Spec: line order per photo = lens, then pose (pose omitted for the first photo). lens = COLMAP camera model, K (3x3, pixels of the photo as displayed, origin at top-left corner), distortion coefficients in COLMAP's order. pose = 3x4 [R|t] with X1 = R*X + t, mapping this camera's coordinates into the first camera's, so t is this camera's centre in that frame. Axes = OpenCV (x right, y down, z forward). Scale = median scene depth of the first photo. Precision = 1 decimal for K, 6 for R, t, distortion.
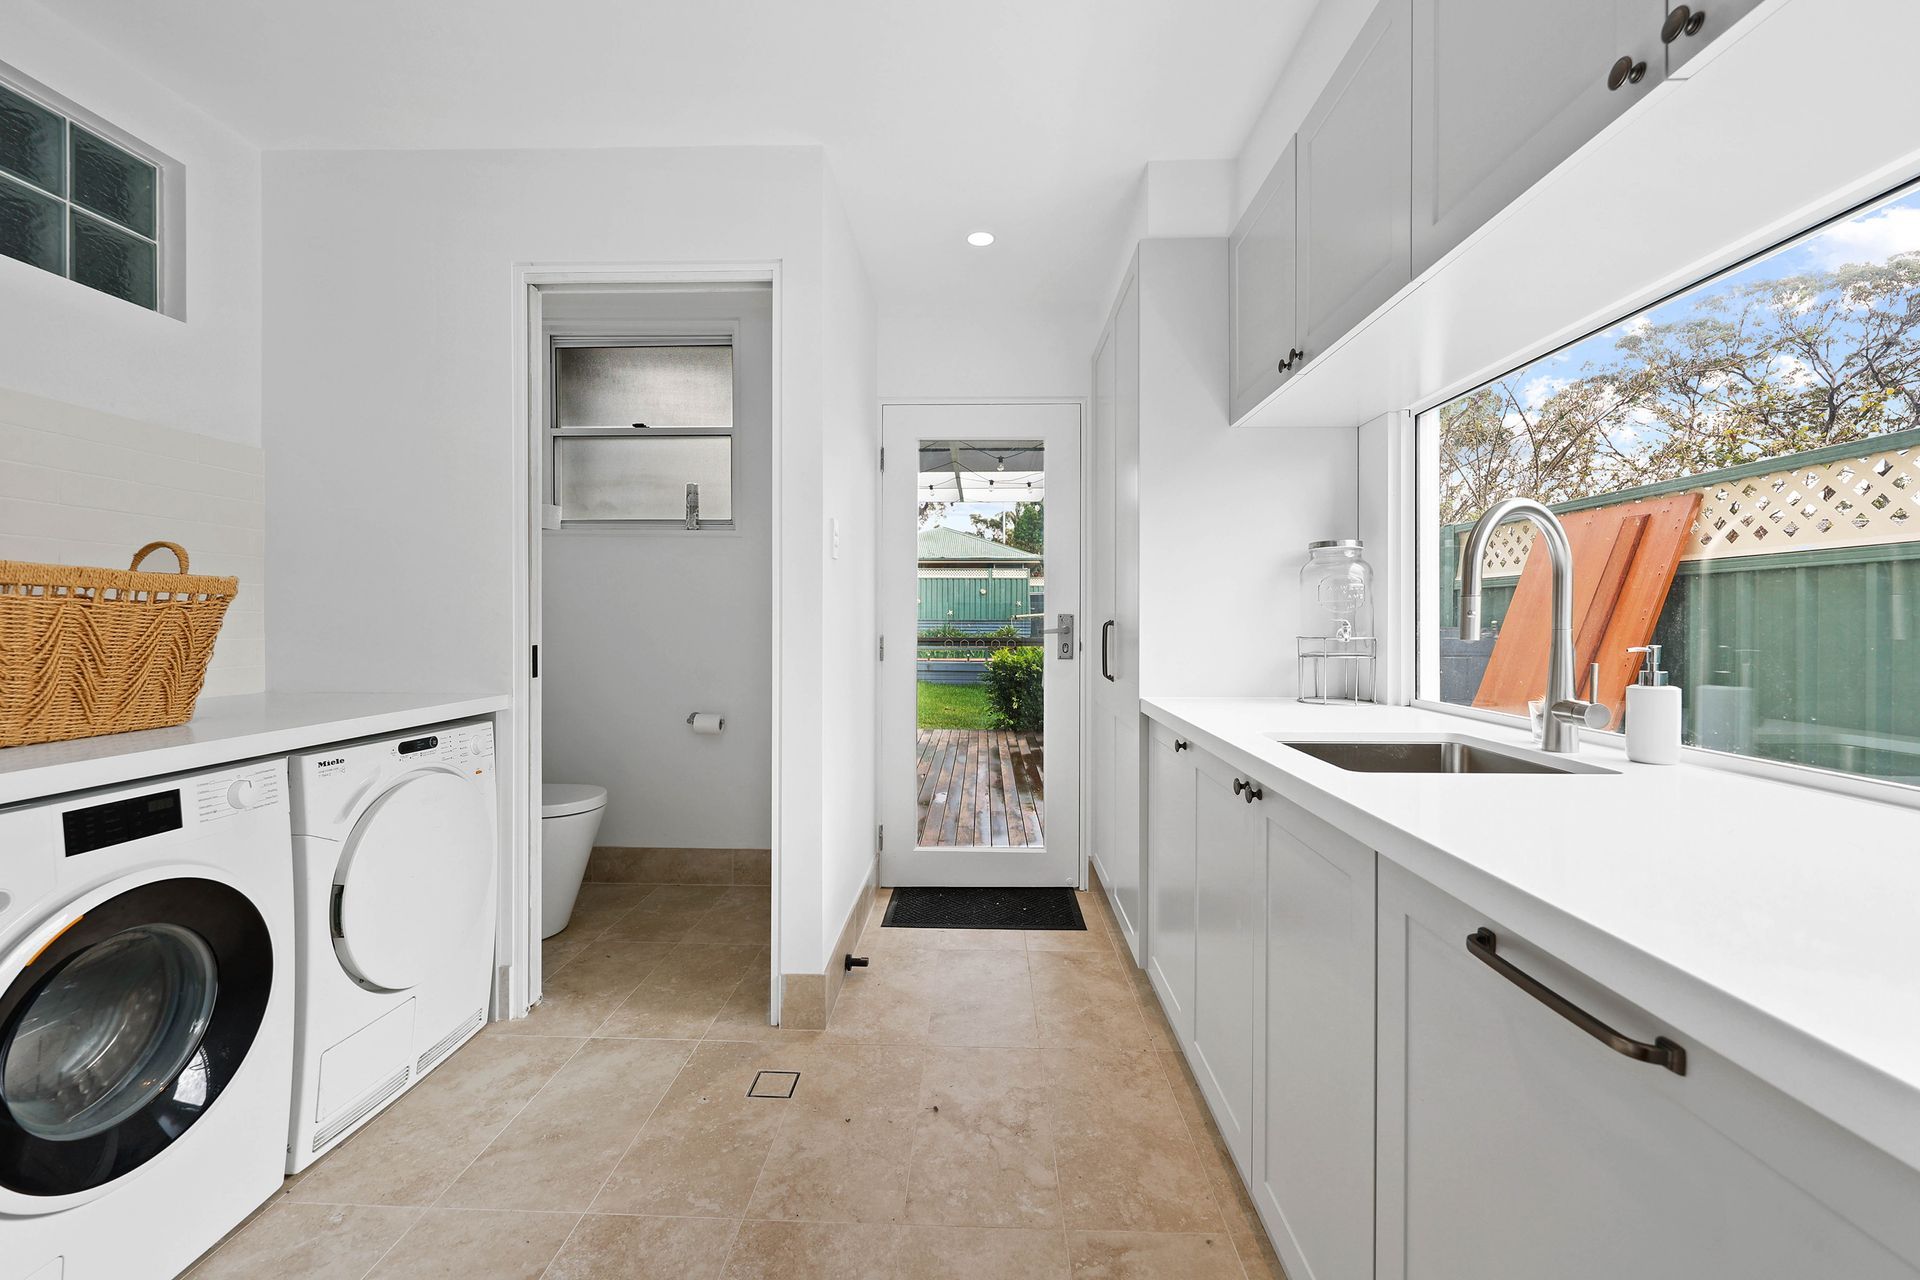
lens RADIAL K [[770.3, 0, 952.3], [0, 770.3, 619.9], [0, 0, 1]] dist [0.001930, -0.000468]
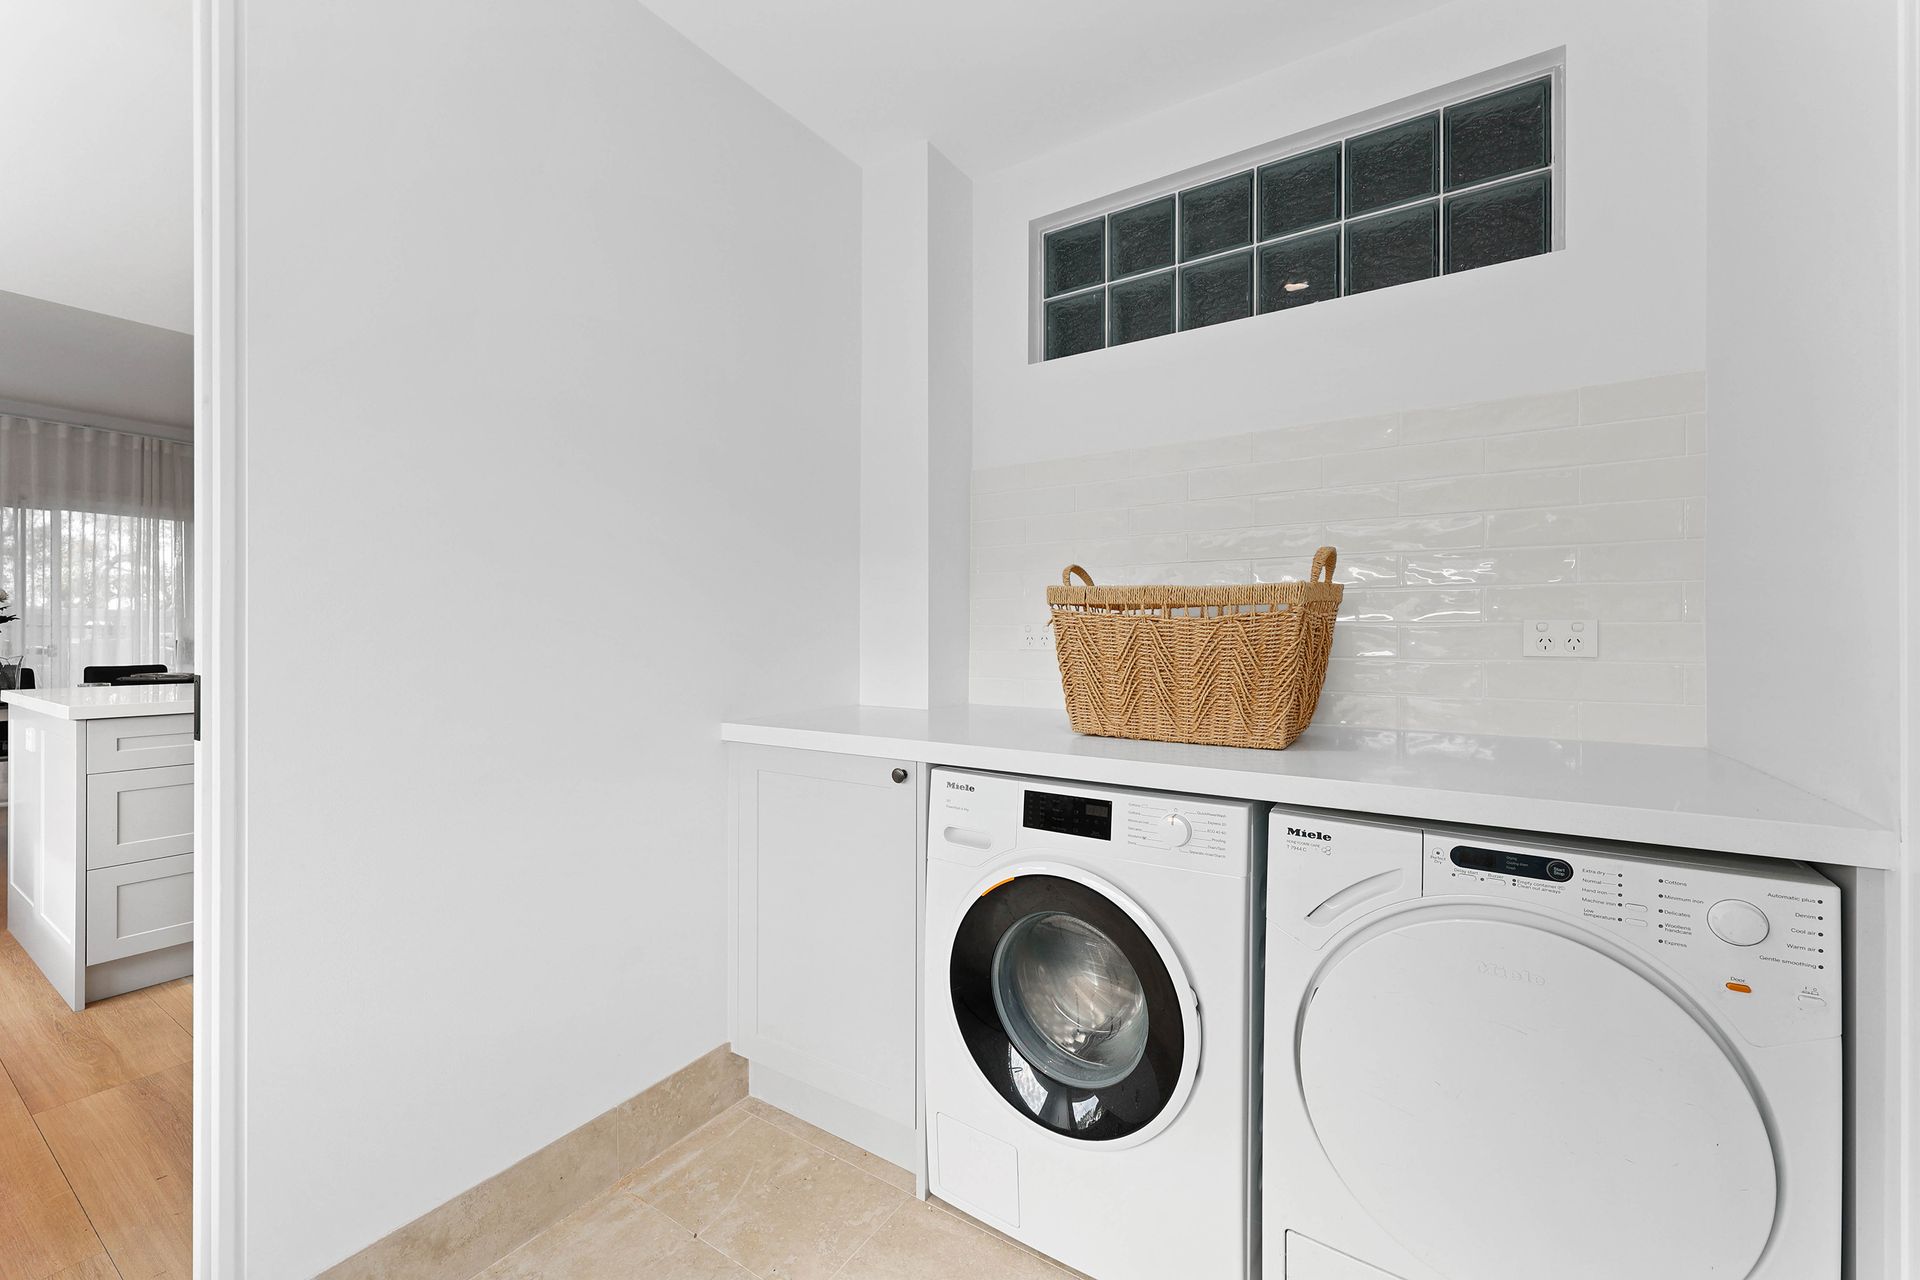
lens RADIAL K [[770.3, 0, 954.1], [0, 770.3, 641.1], [0, 0, 1]] dist [0.001930, -0.000468]
pose [[-0.512062, -0.004418, -0.858937, -0.021844], [-0.006042, 0.999981, -0.001541, 0.008042], [0.858927, 0.004401, -0.512079, 0.818740]]
